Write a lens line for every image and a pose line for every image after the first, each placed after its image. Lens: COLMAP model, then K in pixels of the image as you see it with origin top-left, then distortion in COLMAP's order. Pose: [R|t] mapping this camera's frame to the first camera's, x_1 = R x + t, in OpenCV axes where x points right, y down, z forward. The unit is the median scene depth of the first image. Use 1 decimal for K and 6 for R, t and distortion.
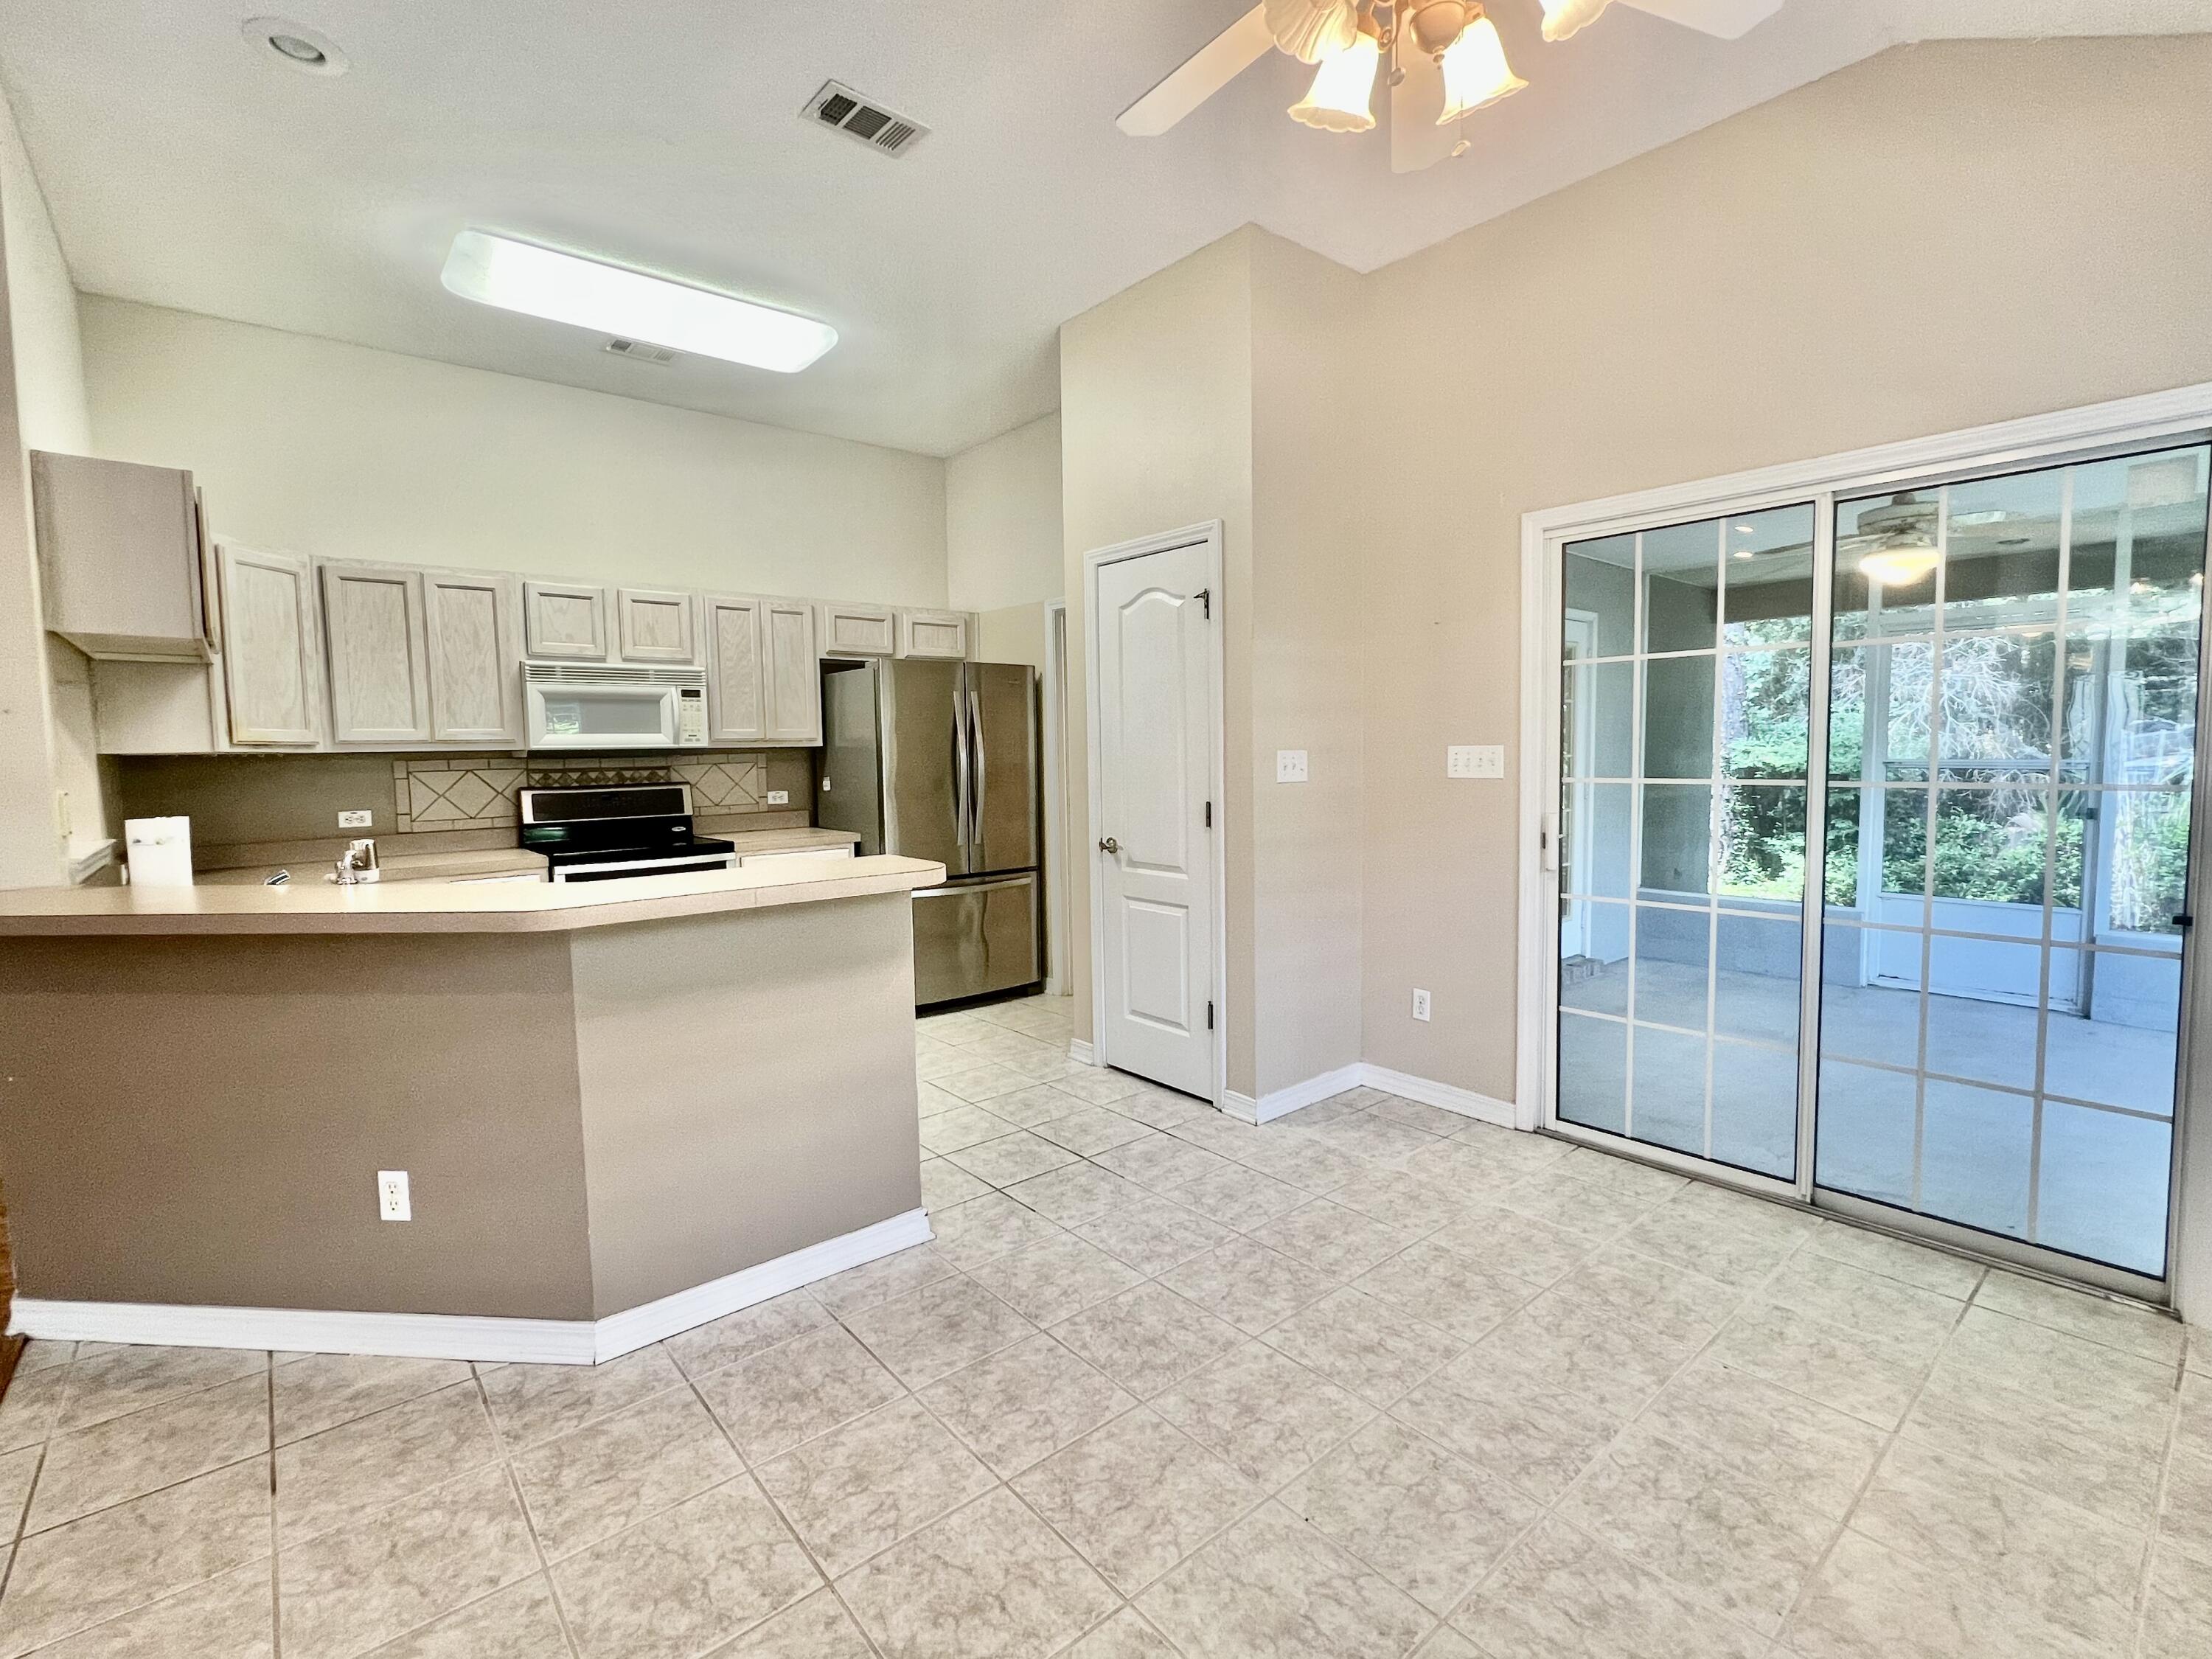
lens RADIAL K [[1004.3, 0, 1102.3], [0, 1004.3, 822.2], [0, 0, 1]] dist [-0.003209, 0.001253]
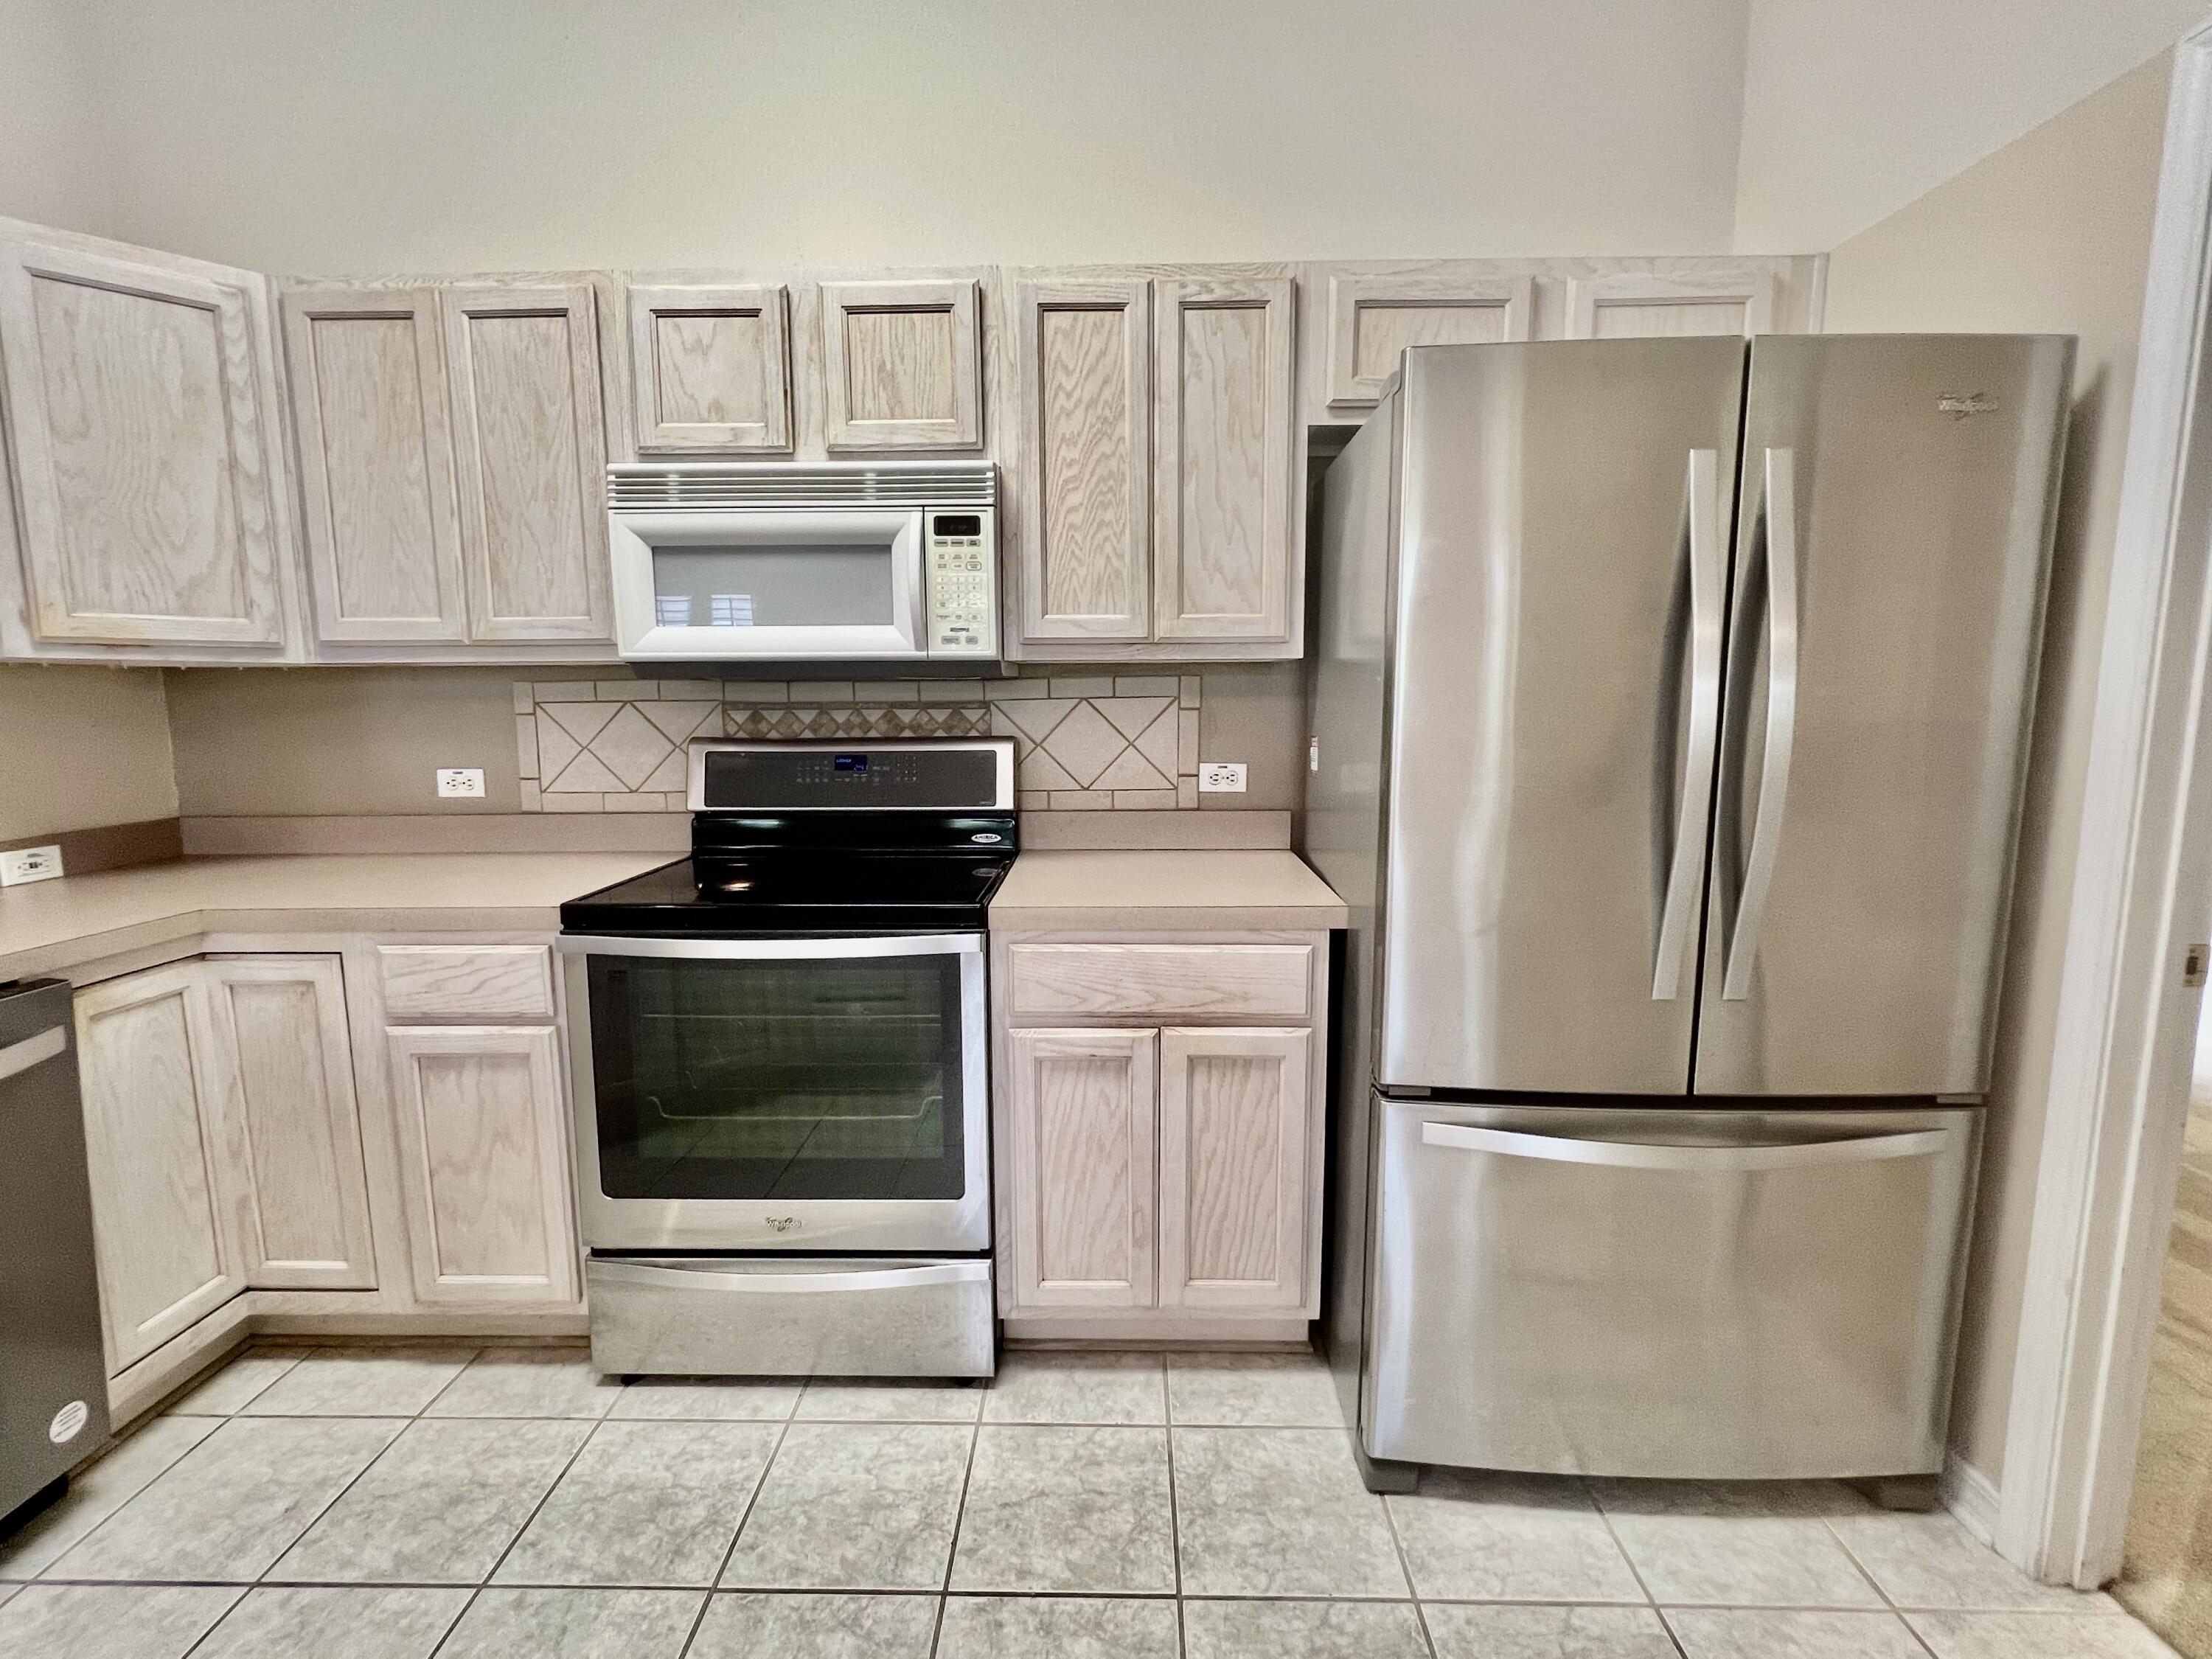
lens RADIAL K [[1004.3, 0, 1102.3], [0, 1004.3, 822.2], [0, 0, 1]] dist [-0.003209, 0.001253]
pose [[0.751510, 0.100678, -0.651994, -0.101976], [-0.057447, 0.994520, 0.087354, -0.056030], [0.657216, -0.028192, 0.753175, 0.871706]]
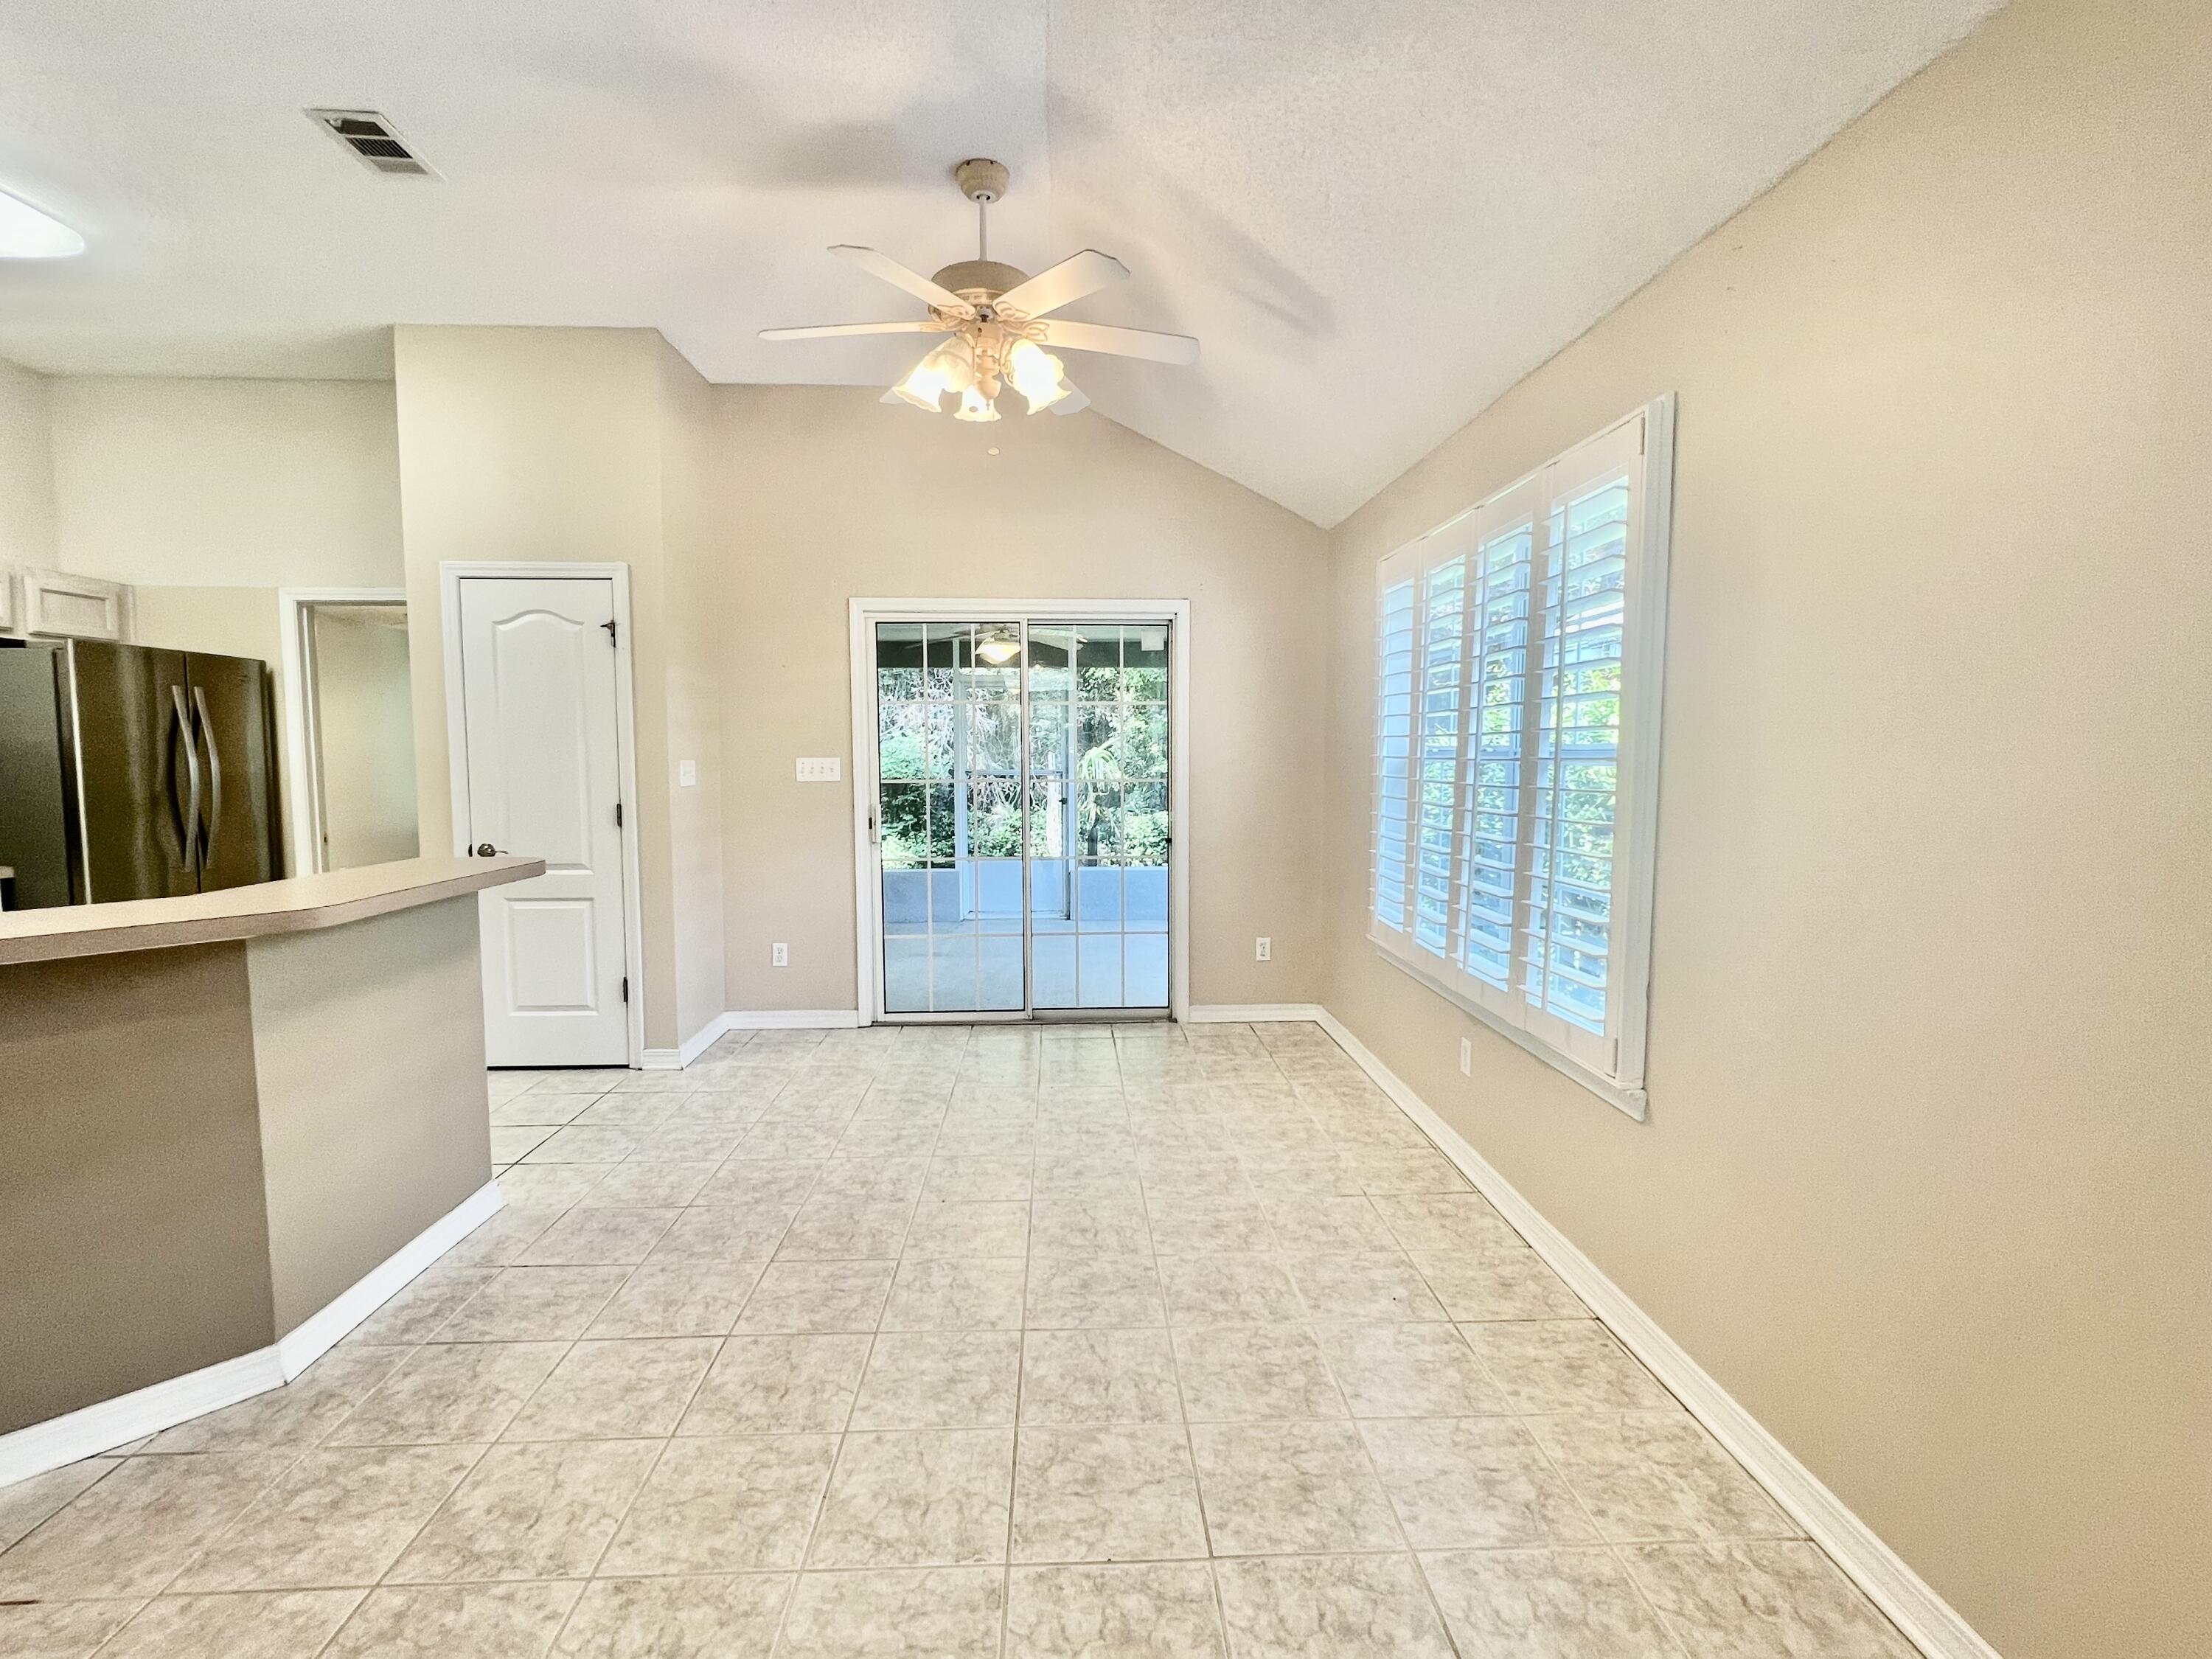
lens RADIAL K [[1004.3, 0, 1102.3], [0, 1004.3, 822.2], [0, 0, 1]] dist [-0.003209, 0.001253]
pose [[0.610215, -0.040855, 0.791182, -0.430249], [0.052200, 0.998573, 0.011303, 0.015311], [-0.790515, 0.034403, 0.611476, -0.133619]]
